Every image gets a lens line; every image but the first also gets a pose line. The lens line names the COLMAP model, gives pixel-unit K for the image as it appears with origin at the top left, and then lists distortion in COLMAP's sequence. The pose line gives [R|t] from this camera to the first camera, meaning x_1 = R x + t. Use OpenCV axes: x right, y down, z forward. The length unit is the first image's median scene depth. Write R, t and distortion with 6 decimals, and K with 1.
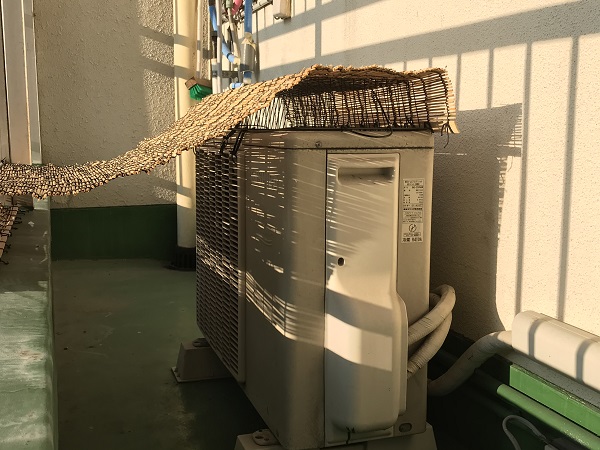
lens RADIAL K [[717.3, 0, 284.0], [0, 717.3, 224.0], [0, 0, 1]] dist [0.222482, -0.763124]
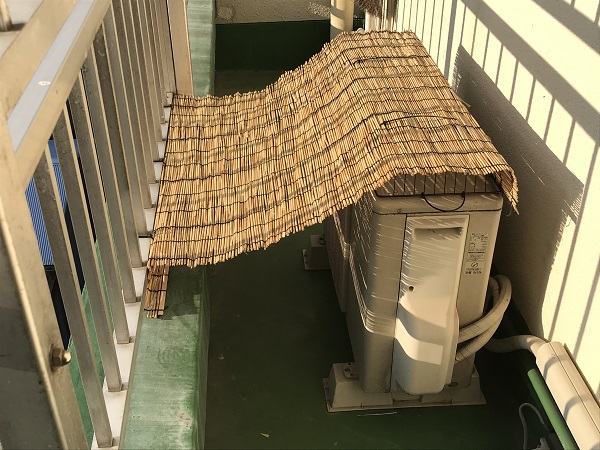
lens RADIAL K [[717.3, 0, 284.0], [0, 717.3, 224.0], [0, 0, 1]] dist [0.222482, -0.763124]
pose [[0.970390, 0.119944, -0.209660, 0.115936], [-0.017082, 0.899899, 0.435763, -0.621359], [0.240940, -0.419279, 0.875302, -0.159319]]
